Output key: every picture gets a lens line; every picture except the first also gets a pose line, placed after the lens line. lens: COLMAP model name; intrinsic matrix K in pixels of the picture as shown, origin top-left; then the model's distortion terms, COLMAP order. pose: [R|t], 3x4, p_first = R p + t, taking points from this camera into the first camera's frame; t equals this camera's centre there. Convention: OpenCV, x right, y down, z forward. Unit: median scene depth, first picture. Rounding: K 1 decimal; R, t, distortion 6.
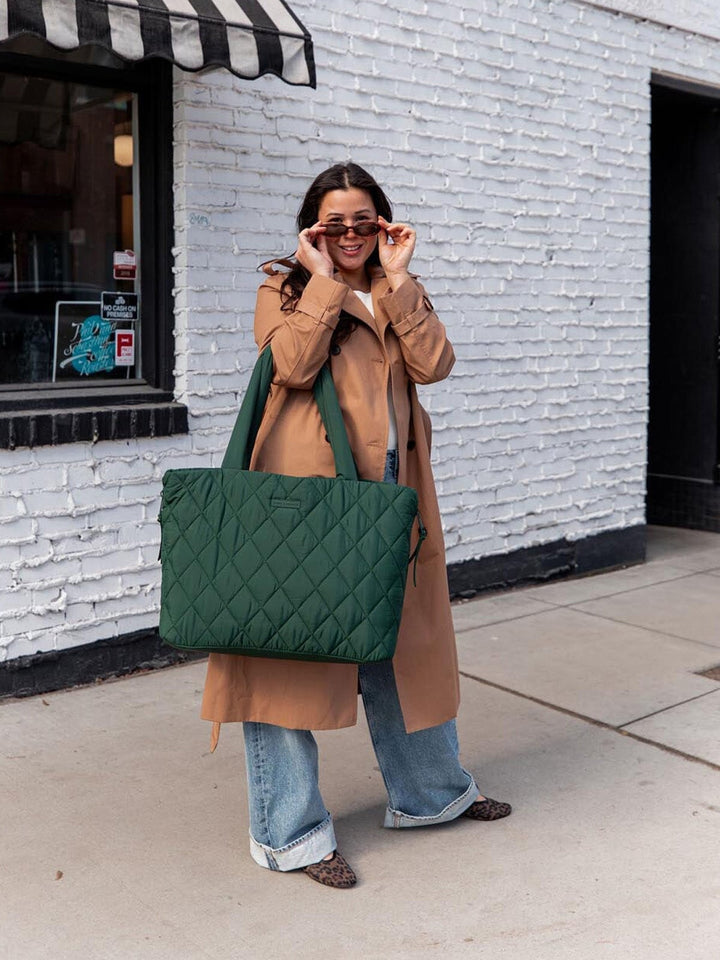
lens RADIAL K [[1103.8, 0, 317.7], [0, 1103.8, 409.8], [0, 0, 1]] dist [-0.001045, 0.001579]
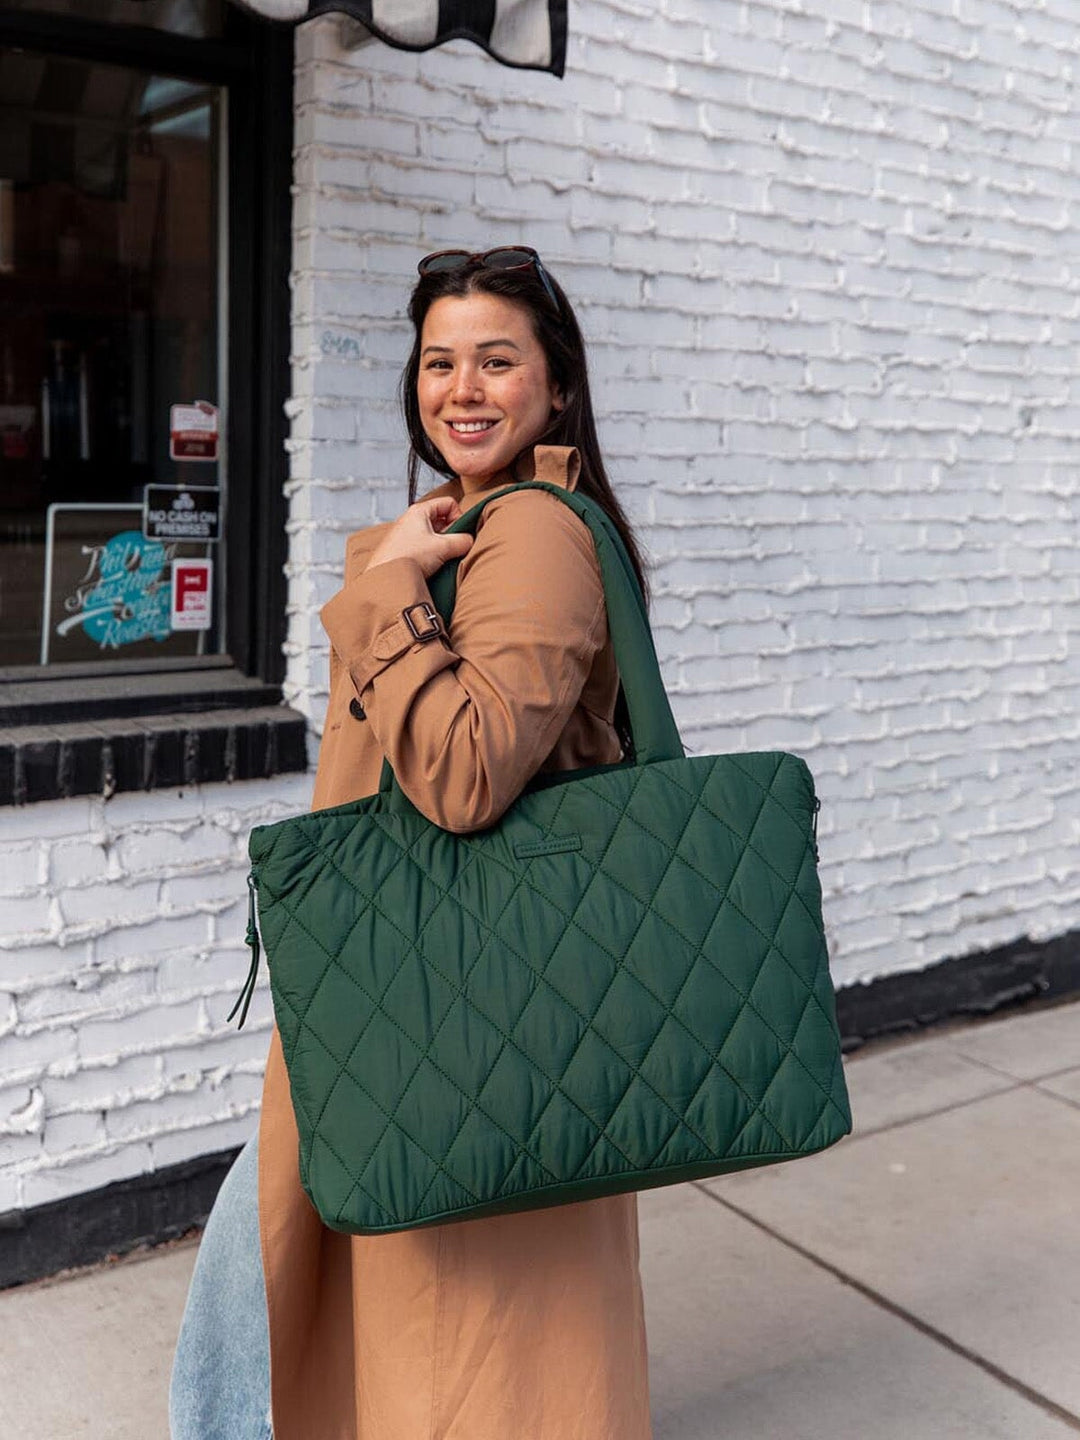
lens RADIAL K [[1571.1, 0, 515.1], [0, 1571.1, 653.9], [0, 0, 1]] dist [0.001921, -0.004677]
pose [[0.997326, 0.035866, -0.063671, 0.018972], [-0.033091, 0.998479, 0.044107, -0.059928], [0.065156, -0.041882, 0.996996, 0.261077]]
